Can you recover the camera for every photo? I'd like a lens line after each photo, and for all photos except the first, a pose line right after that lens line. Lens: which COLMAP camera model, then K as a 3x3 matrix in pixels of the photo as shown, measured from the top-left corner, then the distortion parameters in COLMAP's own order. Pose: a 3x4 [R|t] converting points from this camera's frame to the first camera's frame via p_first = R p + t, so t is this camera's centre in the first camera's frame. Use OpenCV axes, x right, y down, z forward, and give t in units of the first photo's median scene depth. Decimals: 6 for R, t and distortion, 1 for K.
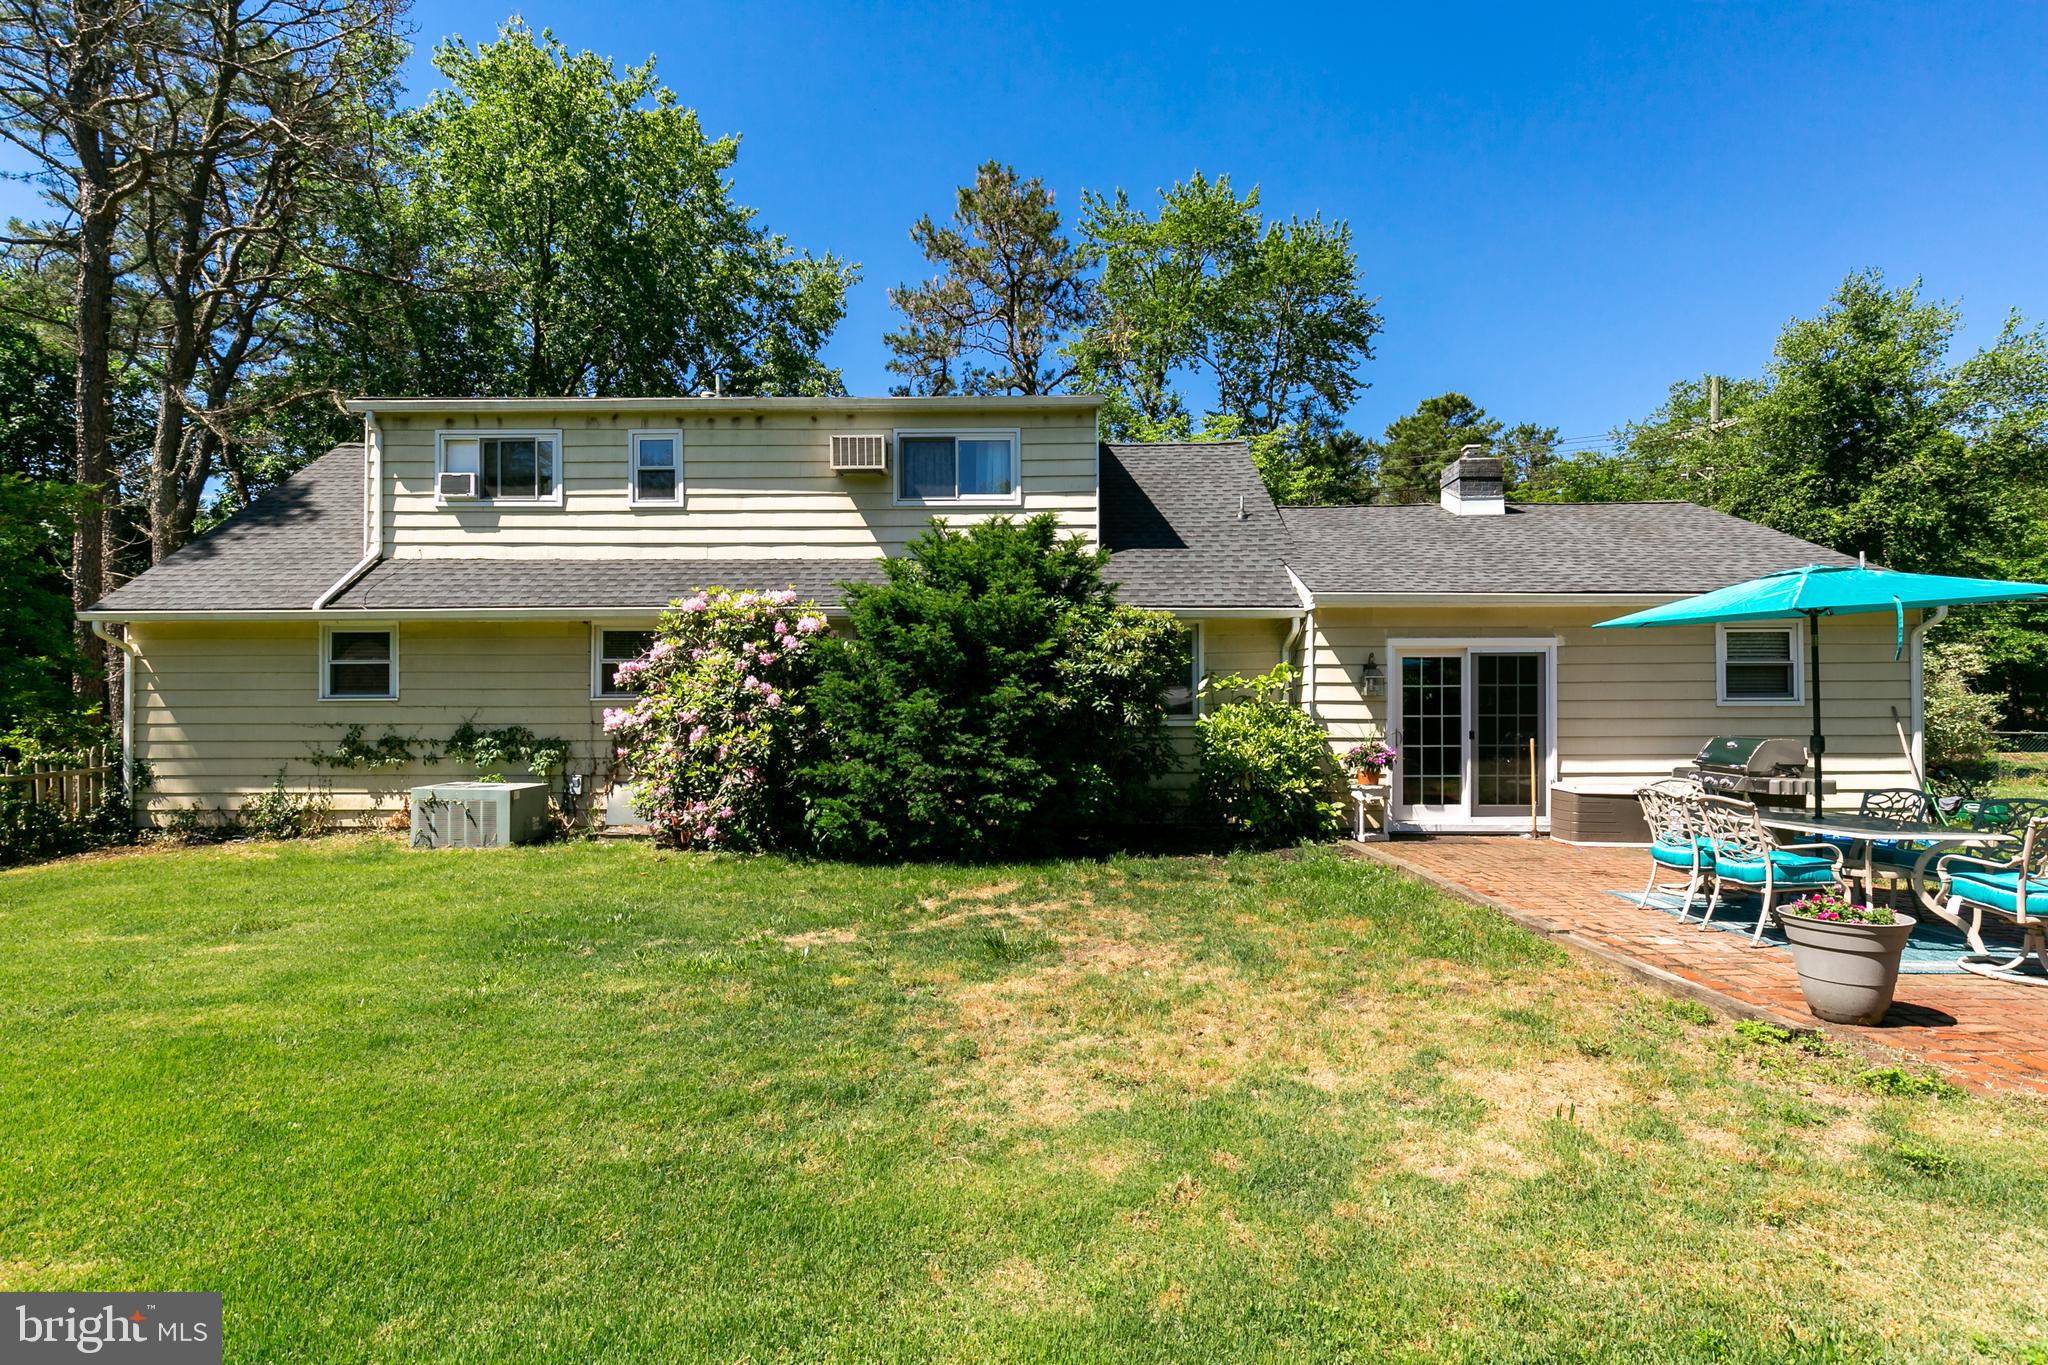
lens RADIAL K [[981.7, 0, 1036.0], [0, 981.7, 721.5], [0, 0, 1]] dist [-0.002858, -0.000338]
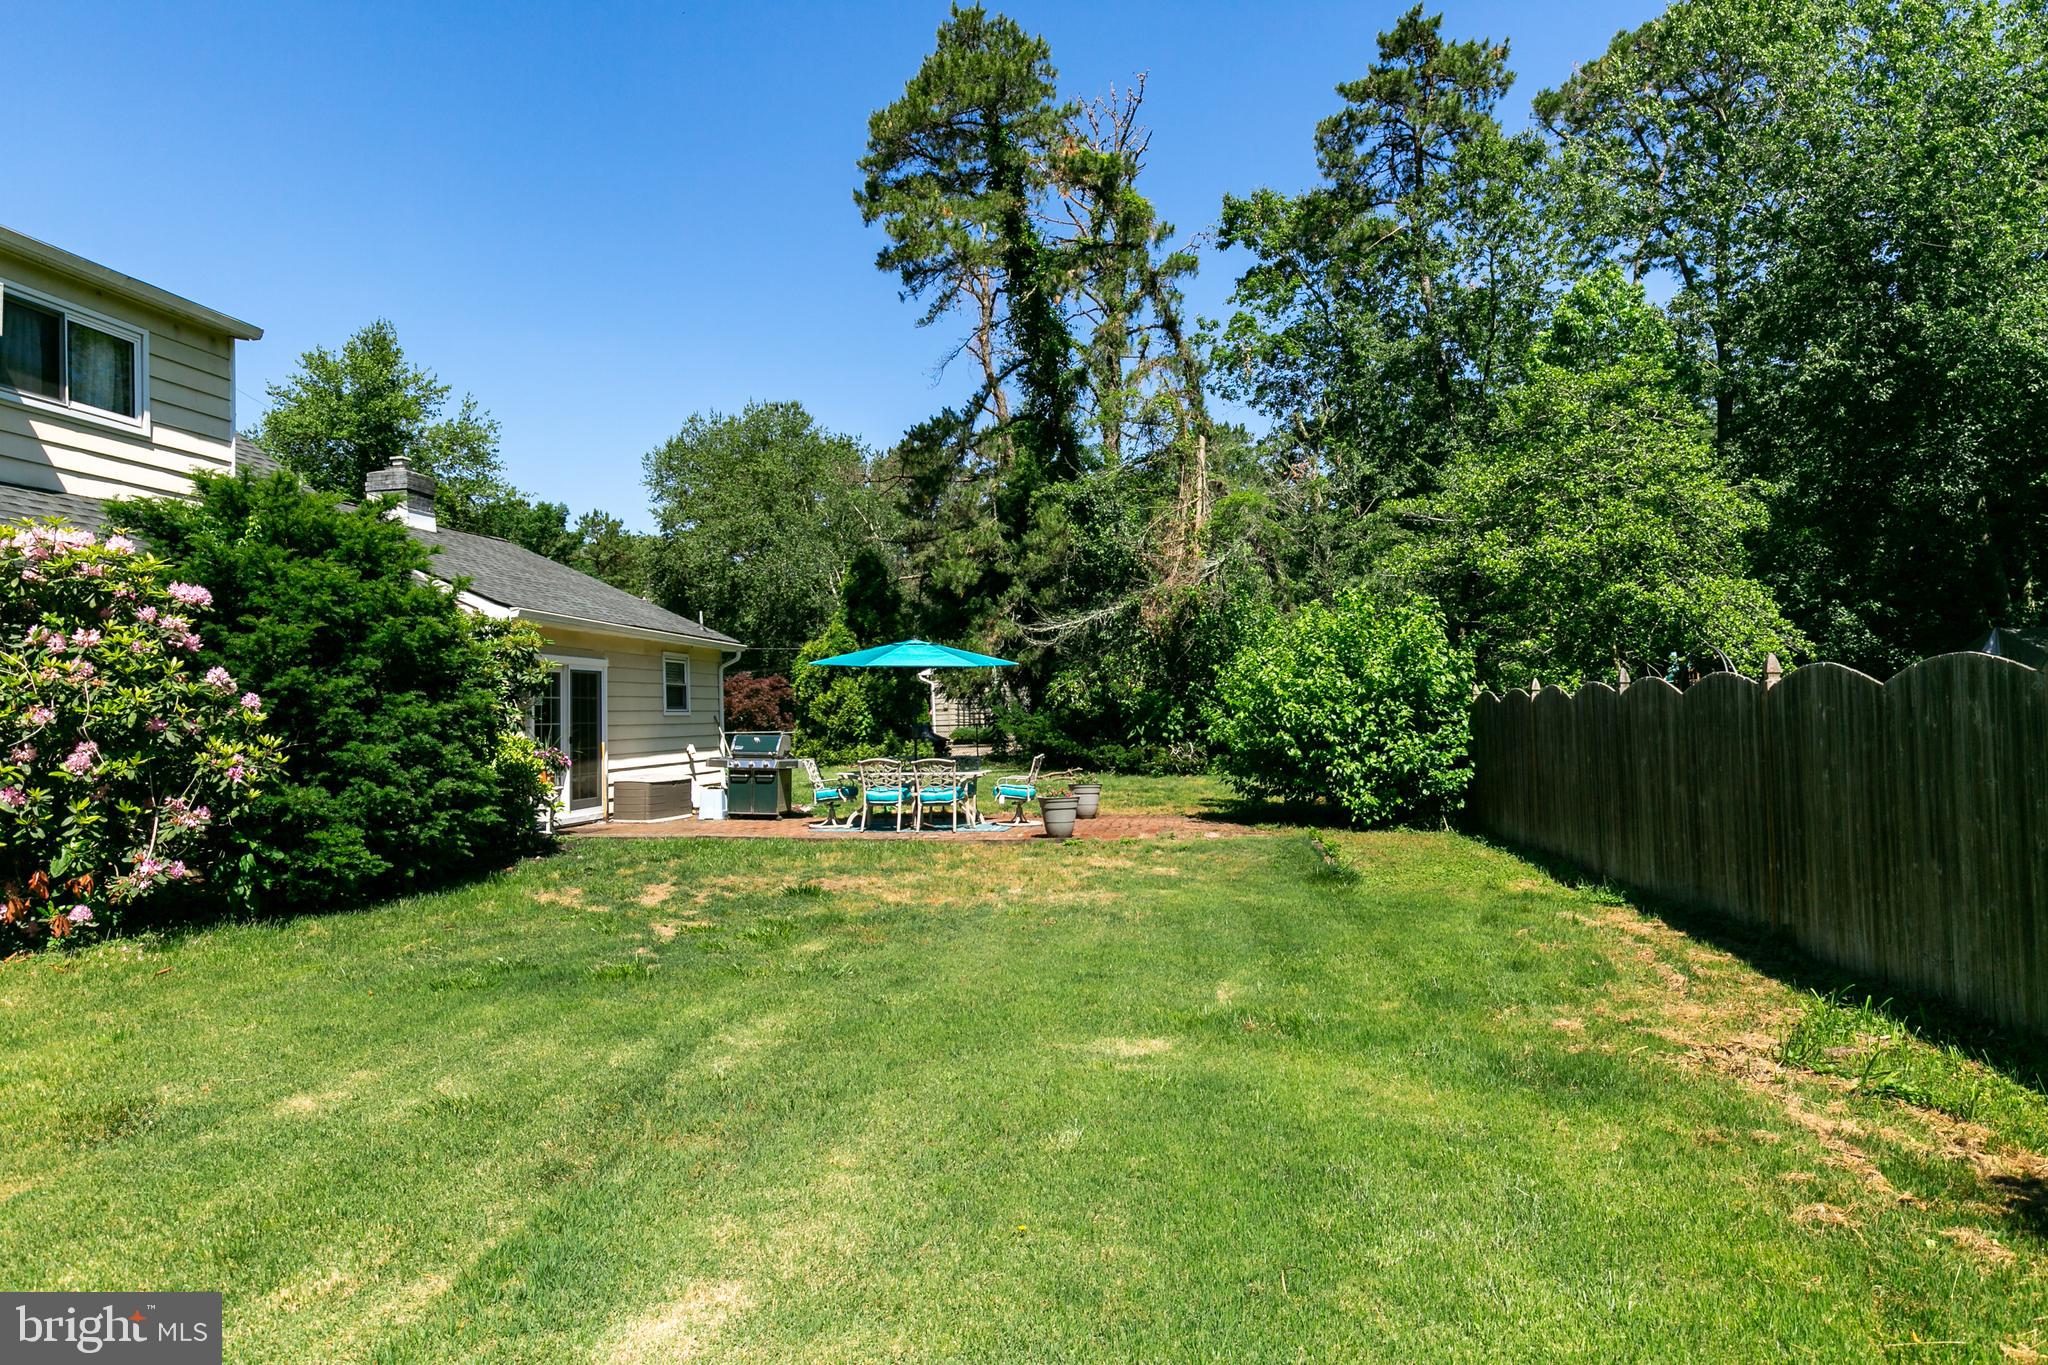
lens RADIAL K [[1205.9, 0, 1031.1], [0, 1205.9, 713.7], [0, 0, 1]] dist [0.003520, 0.001049]
pose [[0.131550, 0.003386, 0.991304, -0.850602], [0.022719, 0.999721, -0.006430, 0.003935], [-0.991049, 0.023368, 0.131436, 0.255614]]
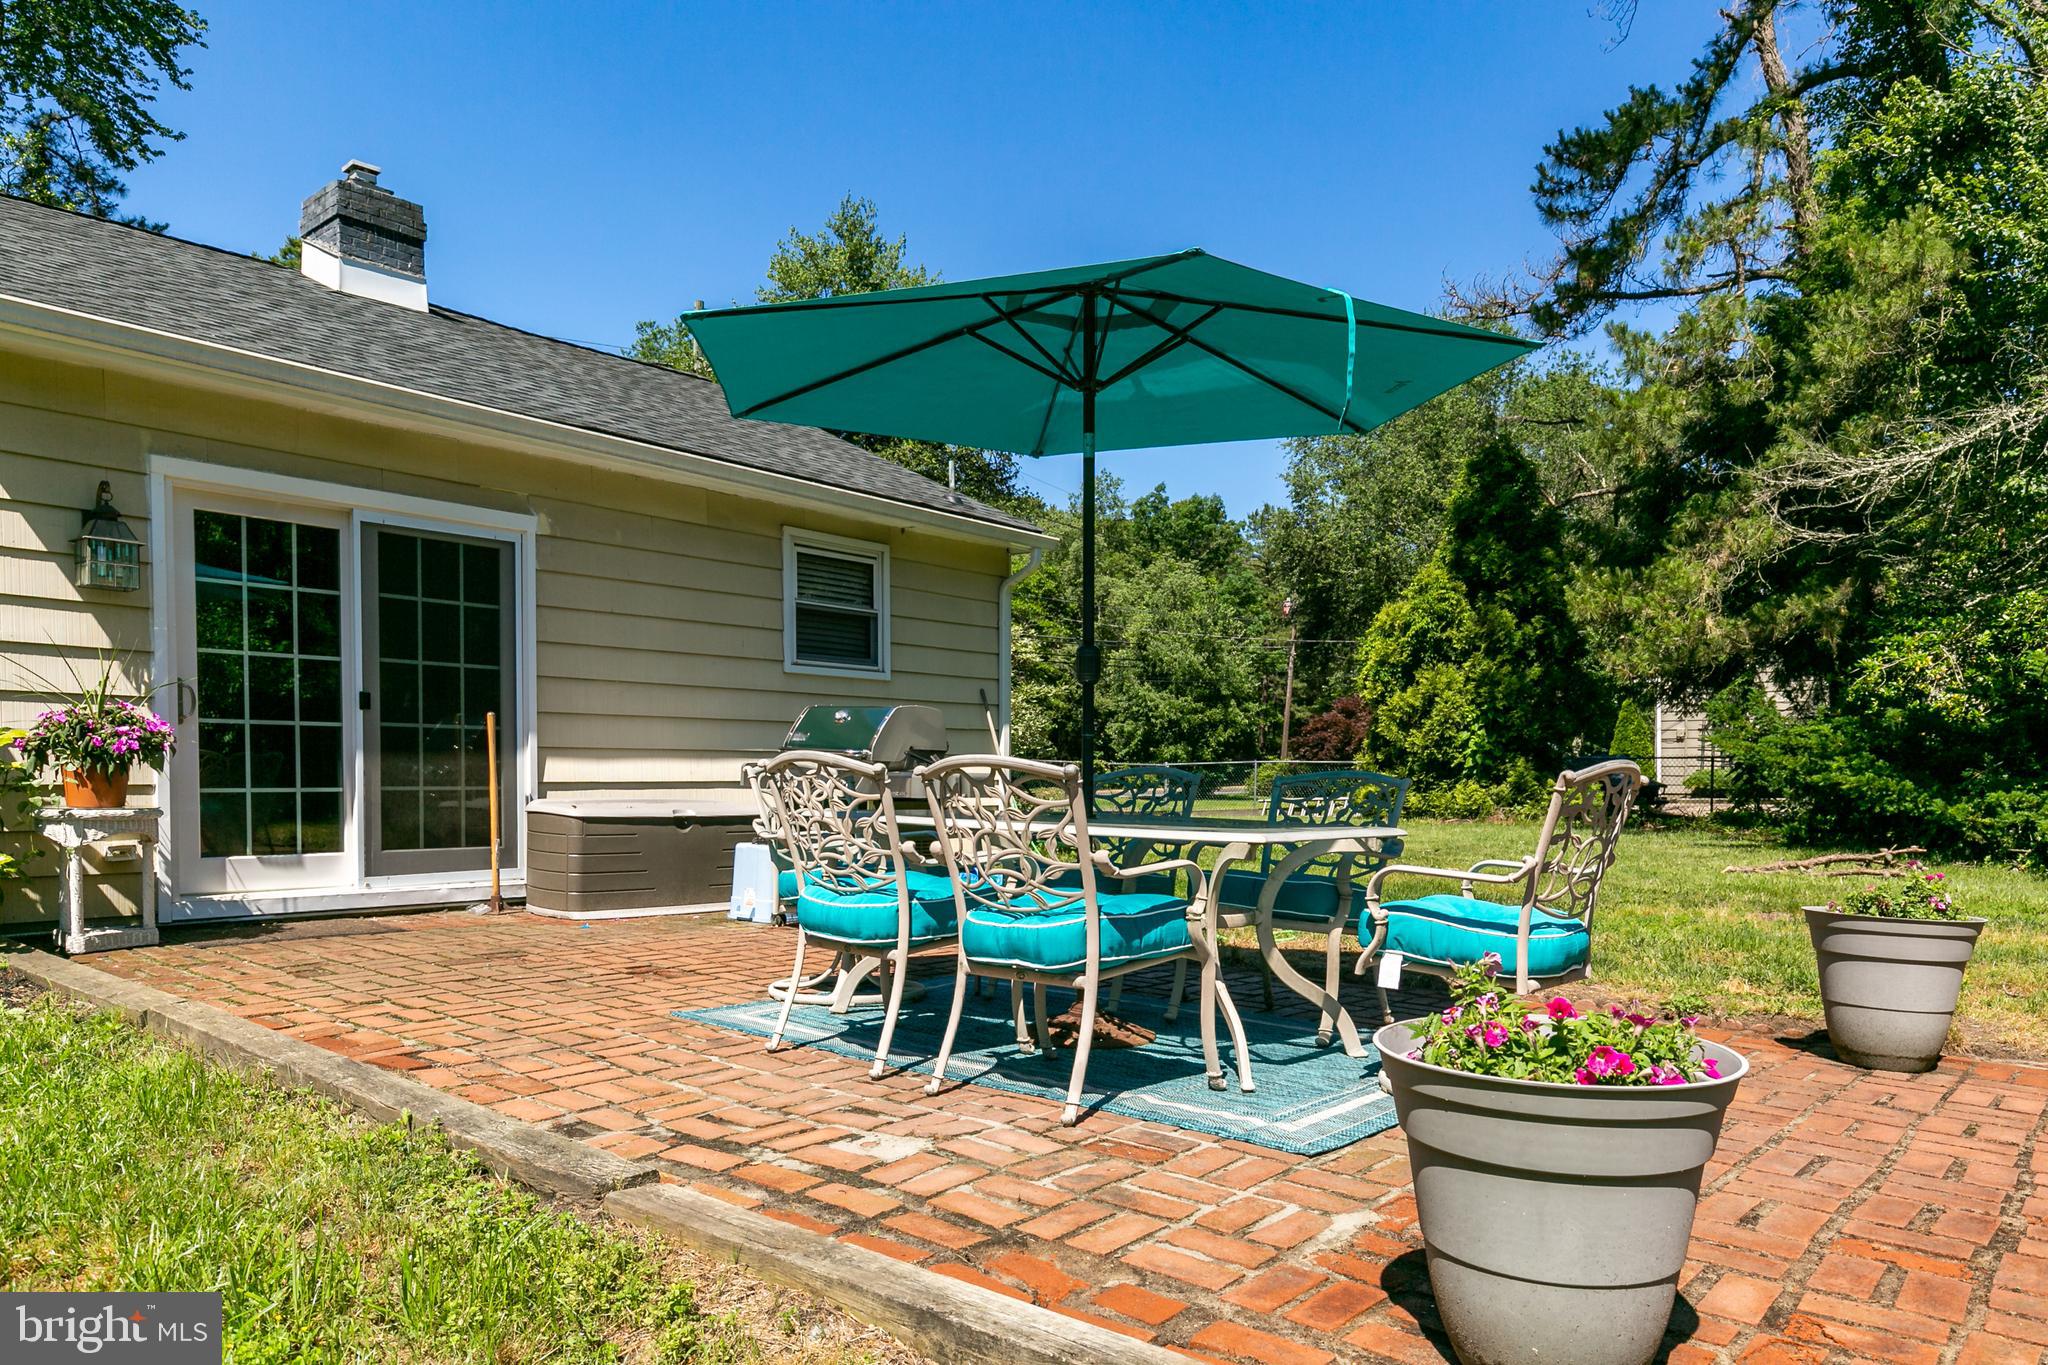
lens RADIAL K [[1333.3, 0, 1043.8], [0, 1333.3, 824.6], [0, 0, 1]] dist [0.005451, 0.004245]
pose [[0.637211, -0.021590, 0.770387, 0.151906], [-0.010513, 0.999271, 0.036700, 0.043388], [-0.770618, -0.031485, 0.636519, 0.329317]]
